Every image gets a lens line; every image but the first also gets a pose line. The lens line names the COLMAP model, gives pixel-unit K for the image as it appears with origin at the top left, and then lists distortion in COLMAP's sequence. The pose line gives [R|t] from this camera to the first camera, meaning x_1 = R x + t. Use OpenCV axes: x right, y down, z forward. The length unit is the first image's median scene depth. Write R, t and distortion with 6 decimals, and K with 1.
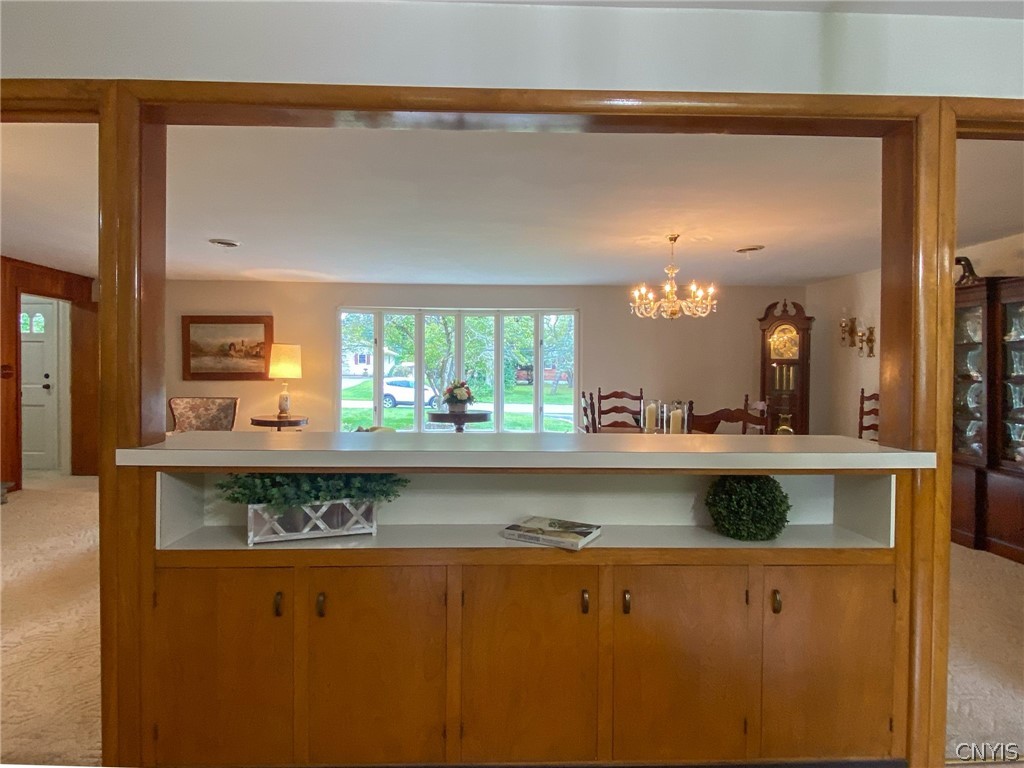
lens RADIAL K [[566.9, 0, 509.2], [0, 566.9, 379.0], [0, 0, 1]] dist [0.034474, -0.024184]
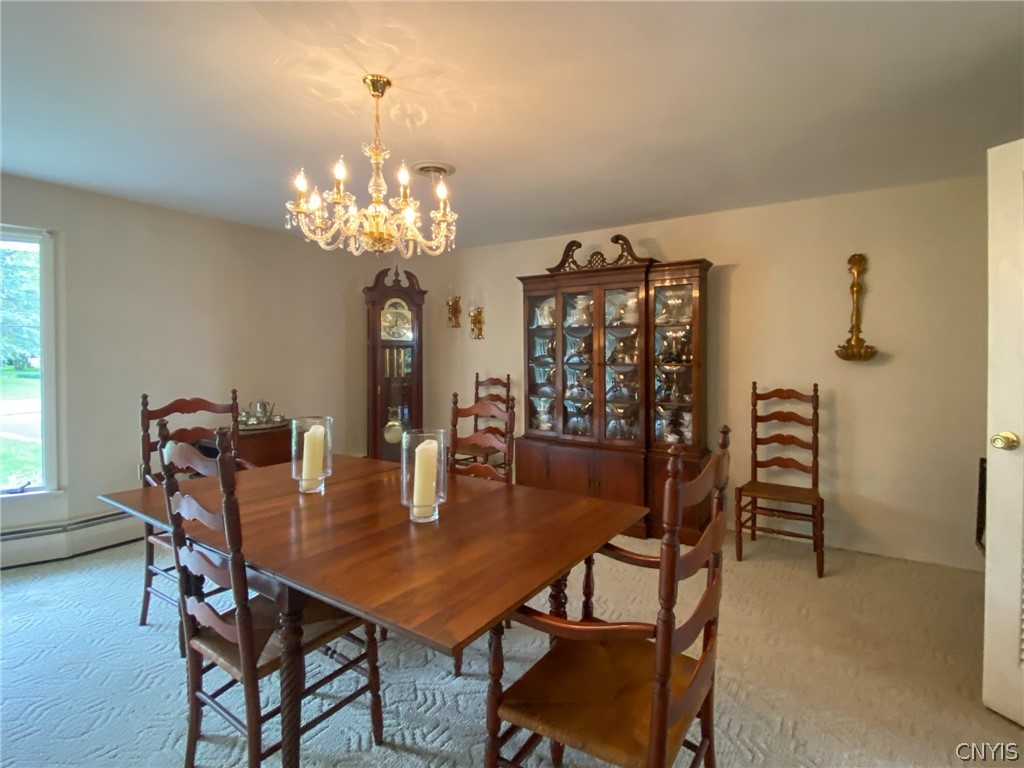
lens RADIAL K [[493.6, 0, 518.1], [0, 493.6, 375.3], [0, 0, 1]] dist [-0.004763, -0.001086]
pose [[0.572656, -0.042539, 0.818692, 0.001418], [0.018857, 0.999072, 0.038721, -0.009097], [-0.819579, -0.006736, 0.572926, 0.461543]]
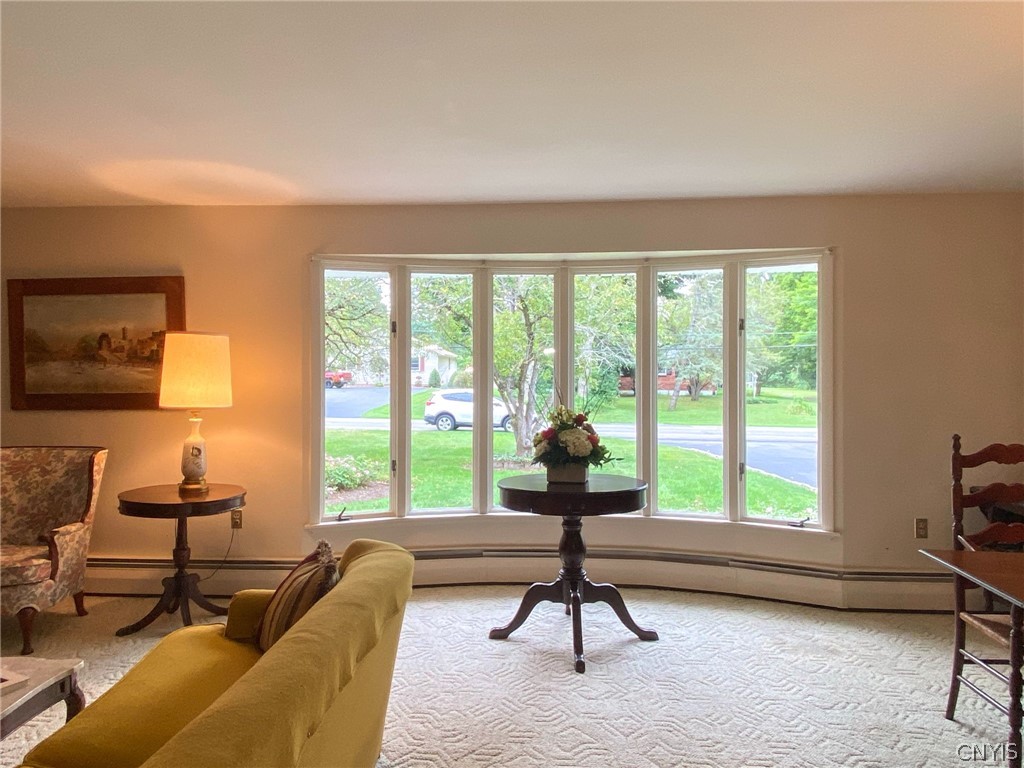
lens RADIAL K [[721.7, 0, 518.7], [0, 721.7, 378.7], [0, 0, 1]] dist [-0.006227, -0.002207]
pose [[0.993297, -0.006278, -0.115420, -0.062893], [0.004851, 0.999908, -0.012643, -0.015206], [0.115488, 0.011999, 0.993236, 0.438384]]
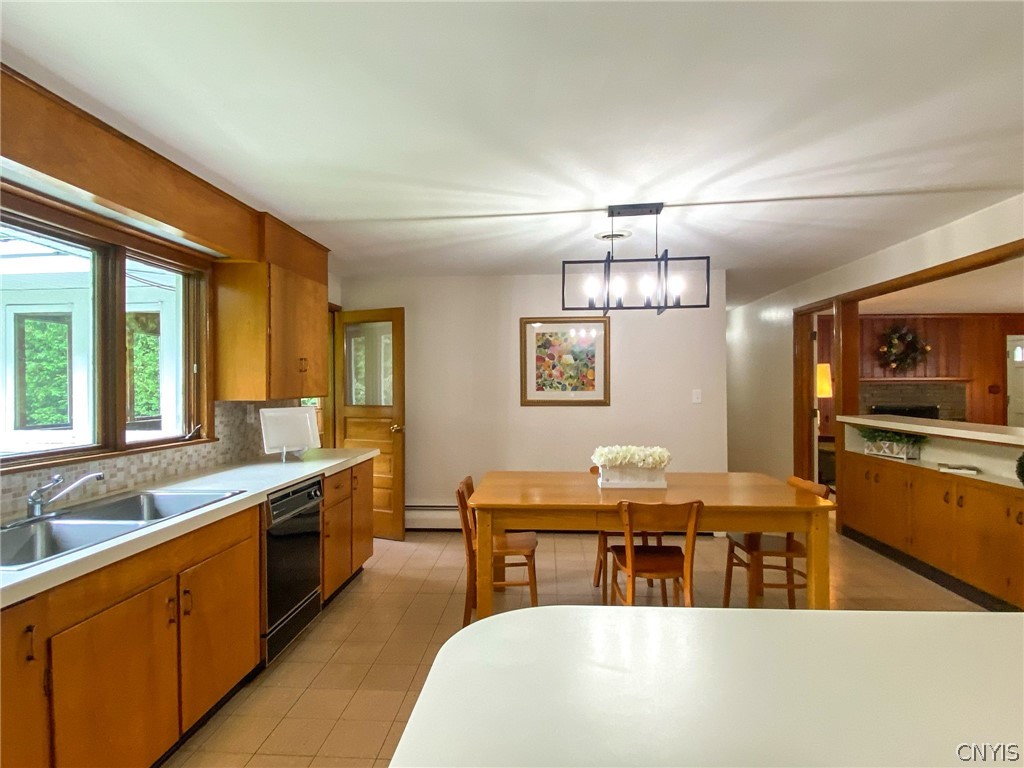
lens RADIAL K [[566.9, 0, 503.9], [0, 566.9, 382.6], [0, 0, 1]] dist [0.034474, -0.024184]
pose [[-0.092675, -0.005221, -0.995683, 0.627285], [-0.013564, 0.999900, -0.003981, -0.004354], [0.995604, 0.013137, -0.092736, -0.123964]]
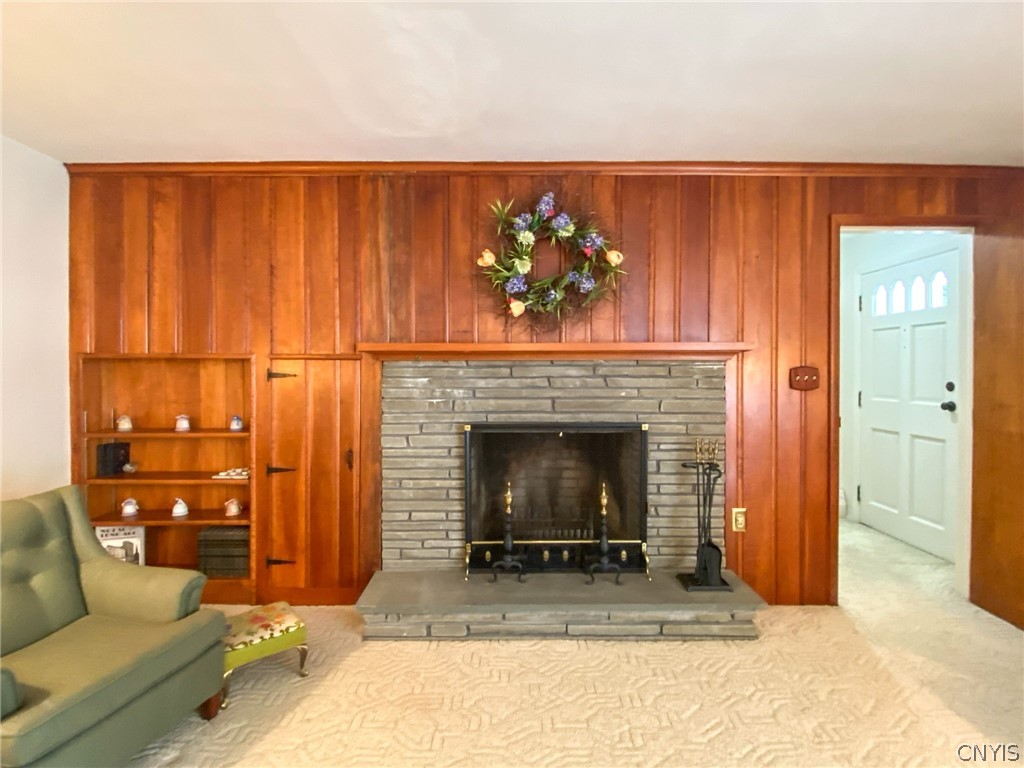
lens RADIAL K [[493.6, 0, 508.5], [0, 493.6, 377.1], [0, 0, 1]] dist [-0.004763, -0.001086]
pose [[-0.064943, -0.004293, -0.997880, -0.329619], [-0.019120, 0.999813, -0.003057, -0.004534], [0.997706, 0.018881, -0.065013, 0.627715]]
